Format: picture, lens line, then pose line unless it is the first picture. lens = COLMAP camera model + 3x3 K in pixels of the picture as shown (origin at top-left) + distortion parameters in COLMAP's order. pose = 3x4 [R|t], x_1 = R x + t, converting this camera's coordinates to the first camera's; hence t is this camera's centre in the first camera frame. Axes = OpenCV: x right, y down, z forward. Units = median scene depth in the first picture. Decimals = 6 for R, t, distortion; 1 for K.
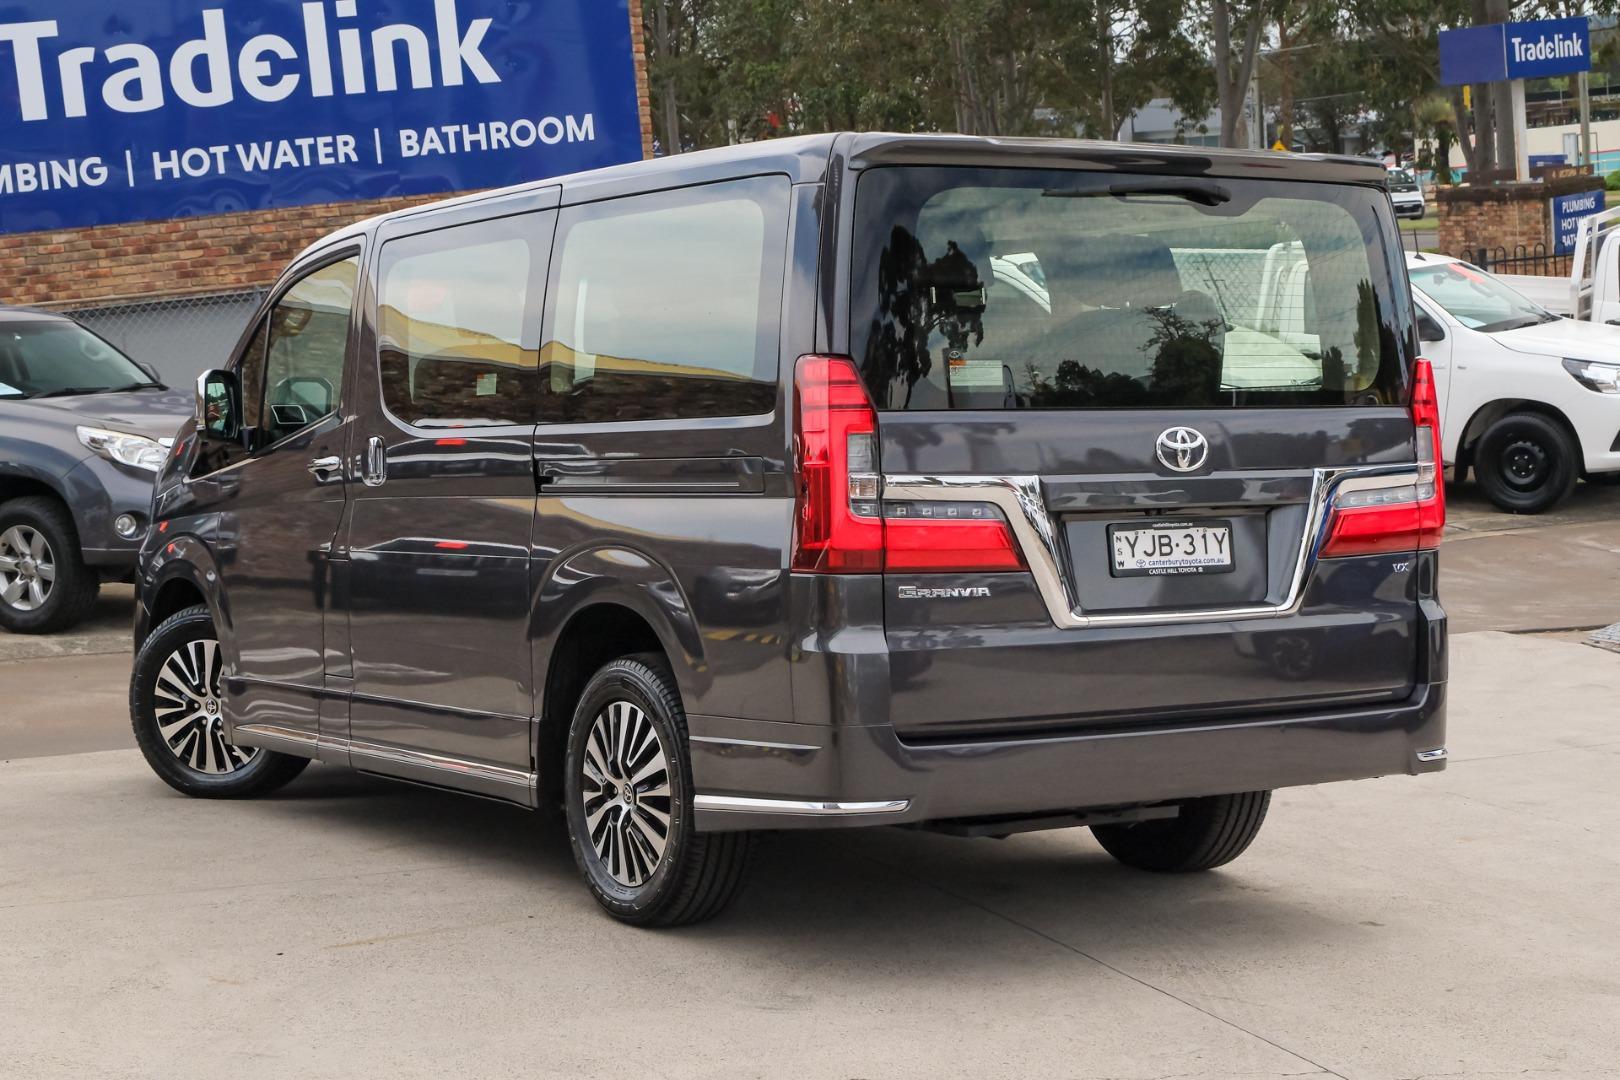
lens RADIAL K [[3469.9, 0, 810.0], [0, 3469.9, 540.0], [0, 0, 1]] dist [-0.036441, -0.081248]
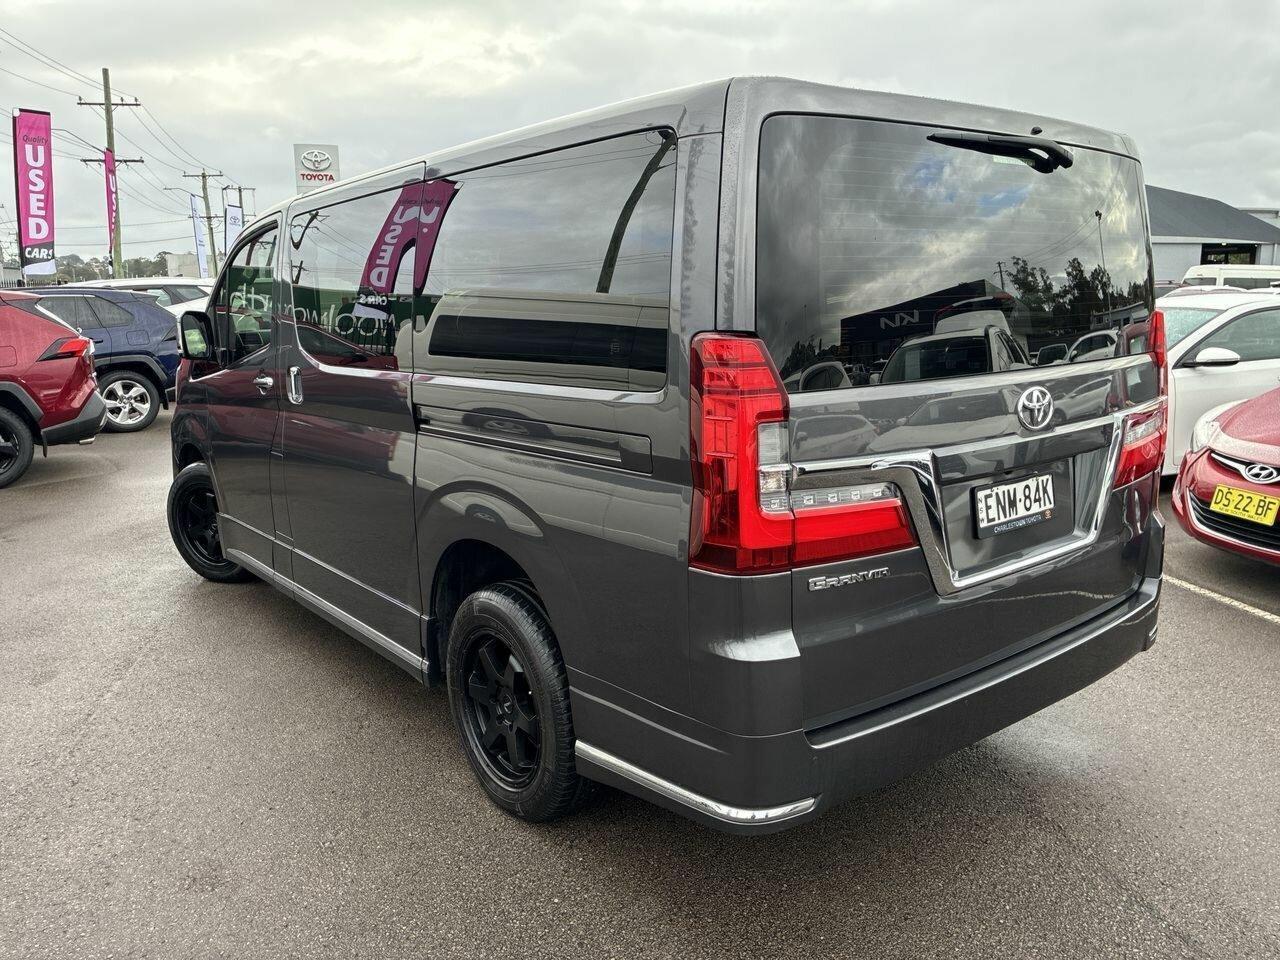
lens RADIAL K [[1043.1, 0, 640.0], [0, 1043.1, 480.0], [0, 0, 1]] dist [-0.000587, 0.000734]
pose [[0.993204, -0.033411, 0.111490, -0.045942], [0.016357, 0.988474, 0.150504, -0.052517], [-0.115233, -0.147658, 0.982303, 0.679353]]
